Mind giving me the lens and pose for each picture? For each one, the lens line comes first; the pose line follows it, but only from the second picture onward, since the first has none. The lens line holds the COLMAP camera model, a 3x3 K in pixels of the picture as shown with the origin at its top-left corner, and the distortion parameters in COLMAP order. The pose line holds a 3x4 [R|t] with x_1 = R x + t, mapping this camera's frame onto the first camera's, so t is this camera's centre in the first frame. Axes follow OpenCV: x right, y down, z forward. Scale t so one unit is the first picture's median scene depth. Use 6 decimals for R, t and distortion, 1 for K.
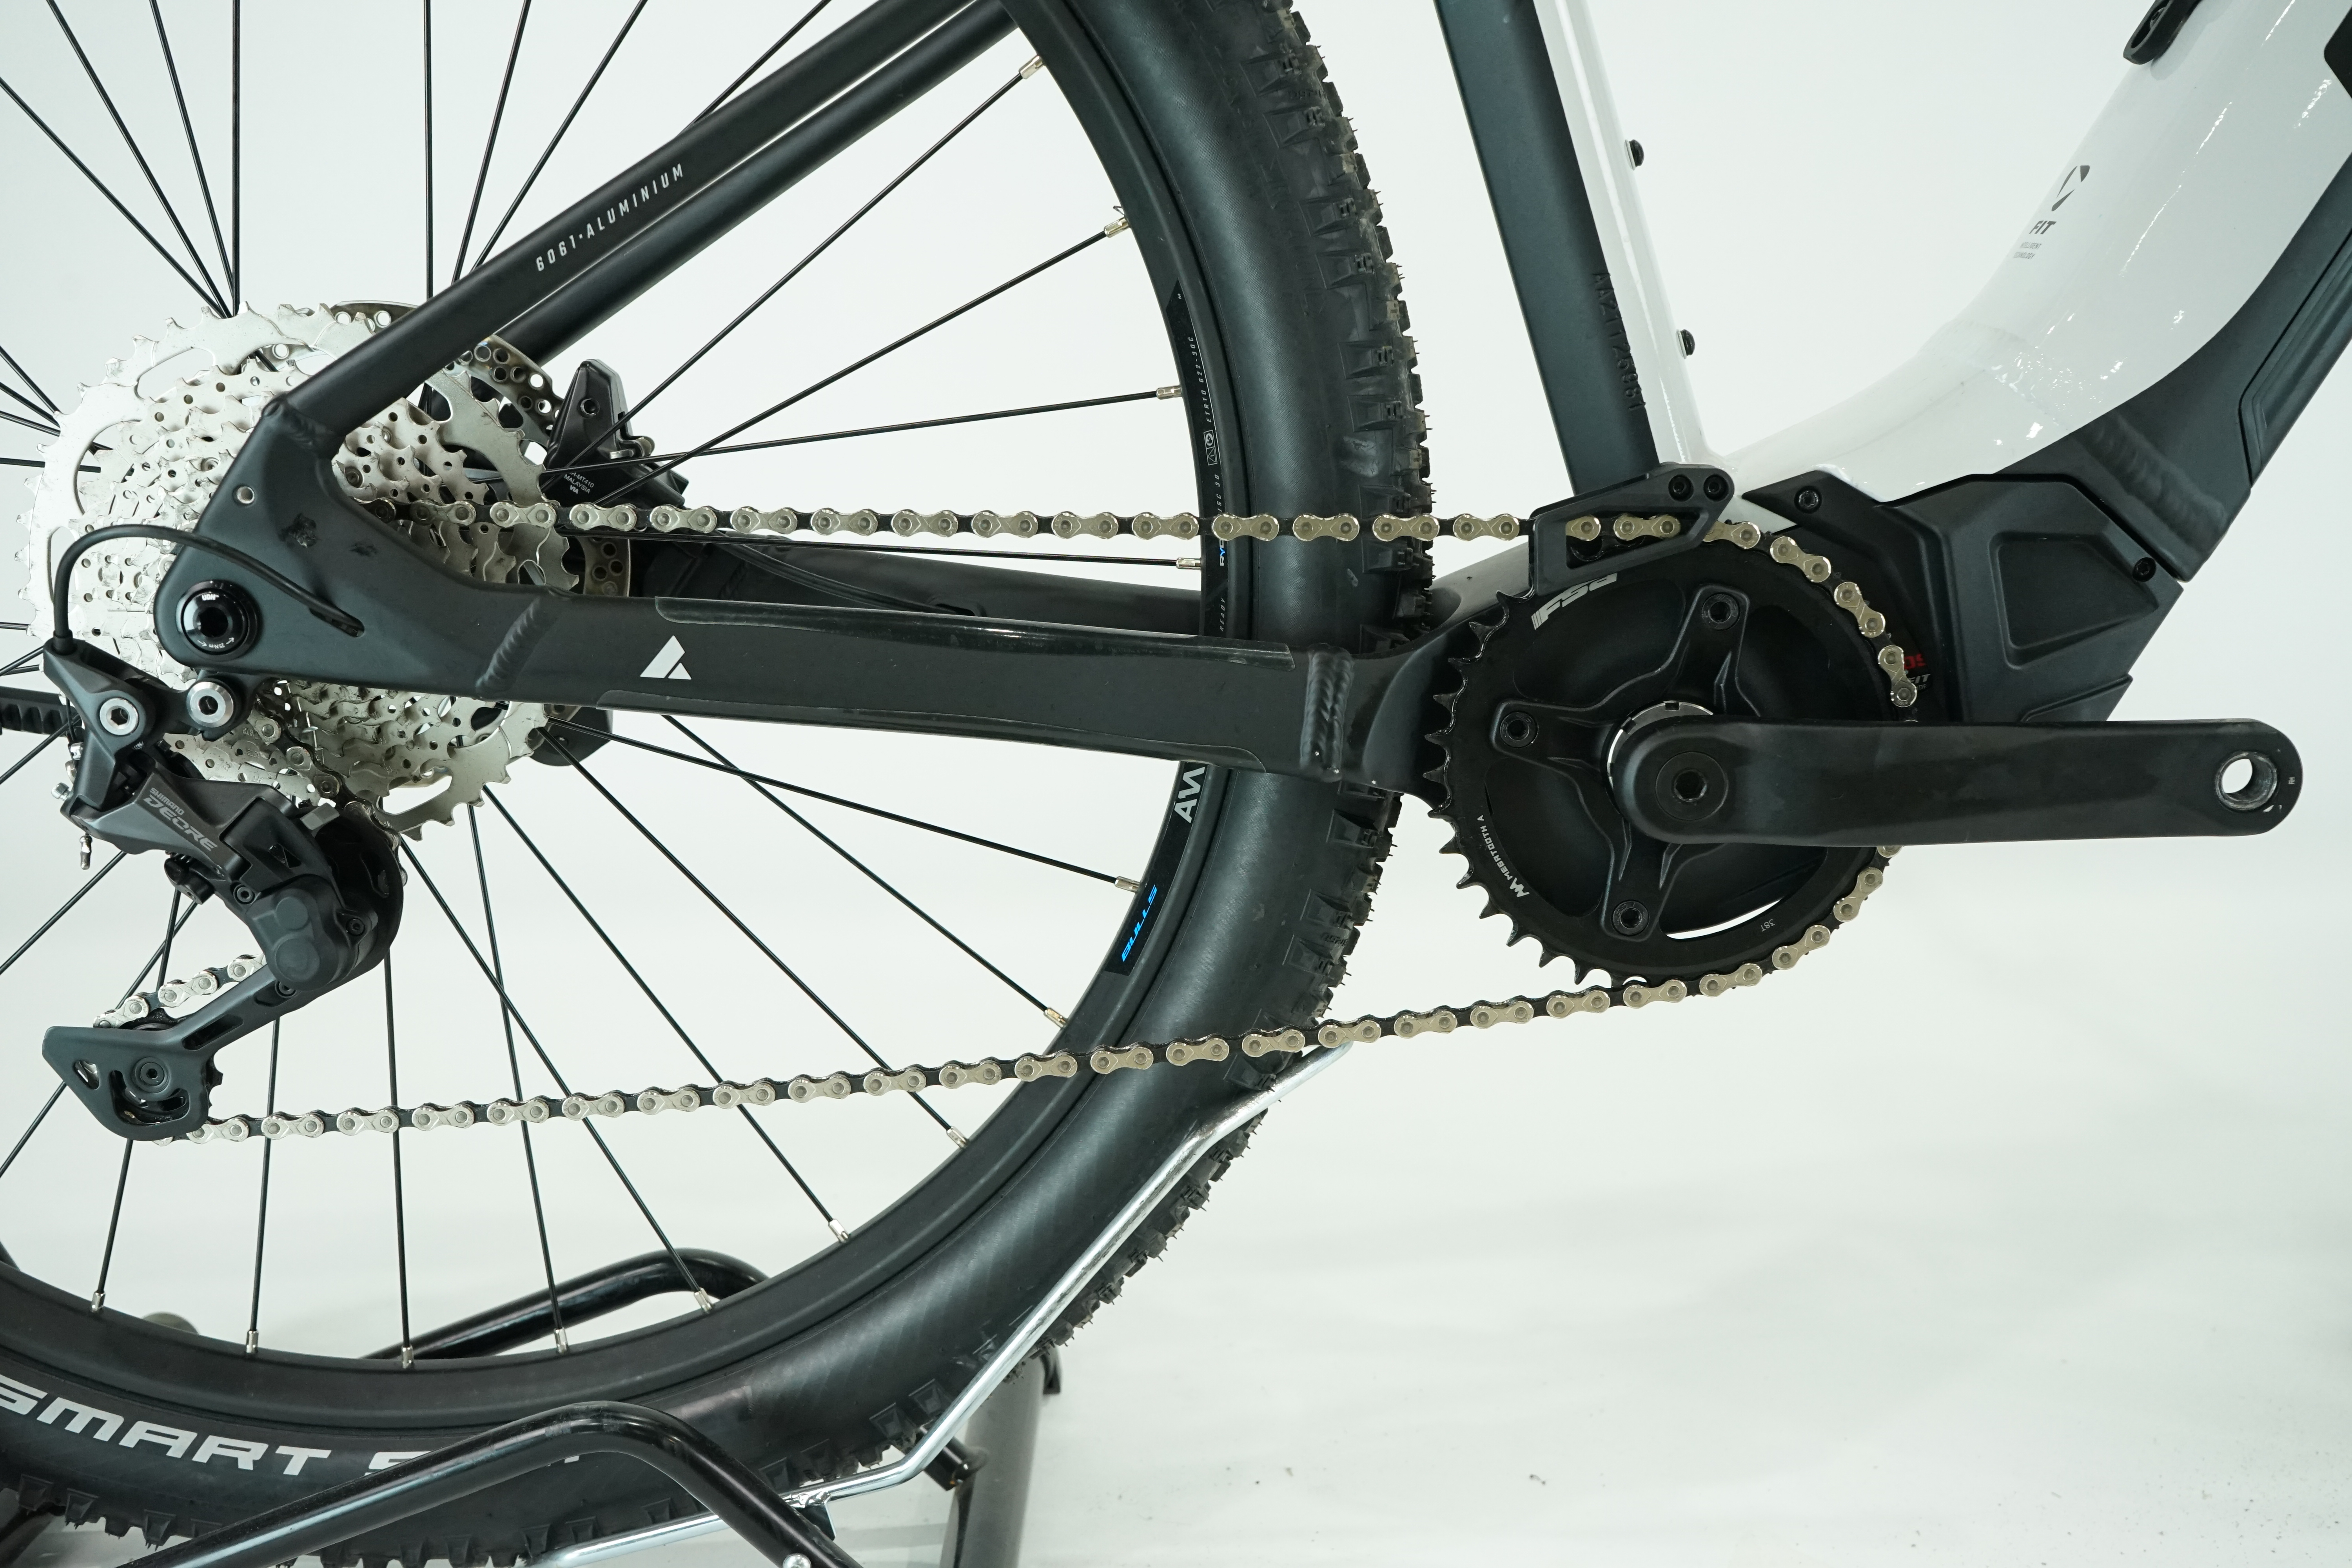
lens RADIAL K [[2380.0, 0, 1176.0], [0, 2380.0, 784.0], [0, 0, 1]] dist [-0.002151, 0.007519]
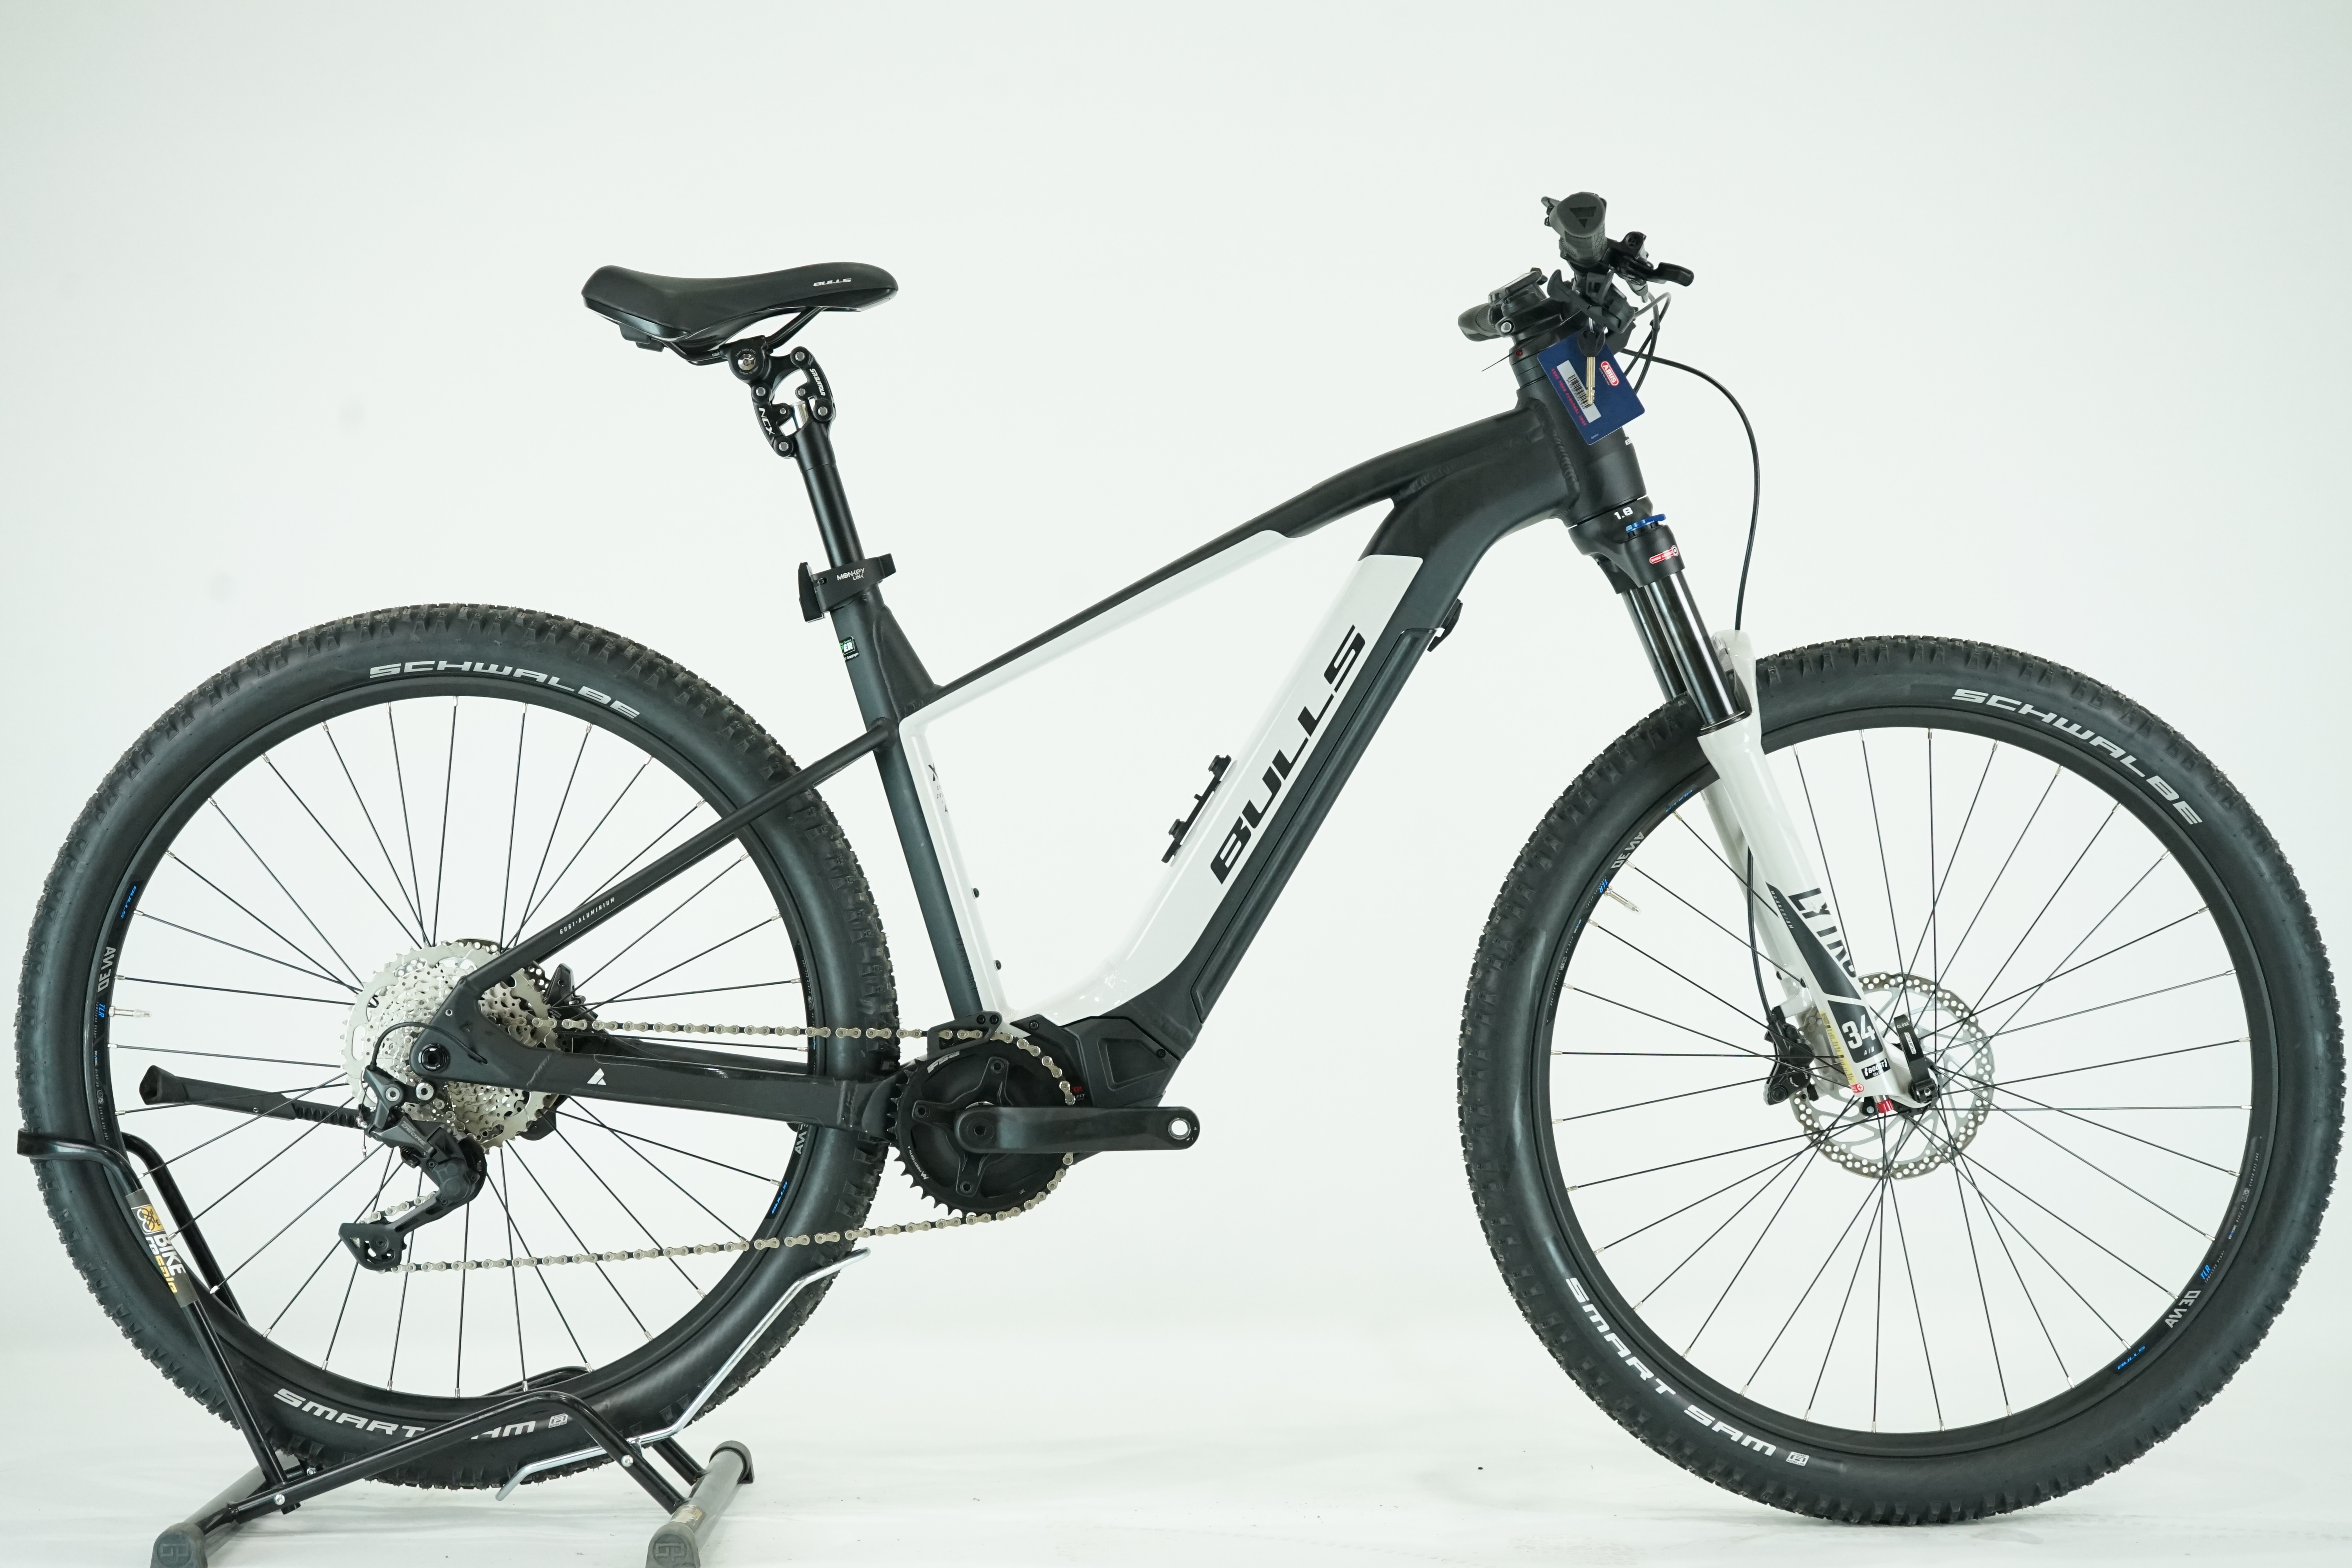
lens RADIAL K [[3898.9, 0, 1176.0], [0, 3898.9, 784.0], [0, 0, 1]] dist [-0.019641, -0.121984]
pose [[0.999877, 0.015653, -0.000961, 0.410389], [-0.015502, 0.977262, -0.211467, 0.511716], [-0.002371, 0.211456, 0.977385, -3.162394]]
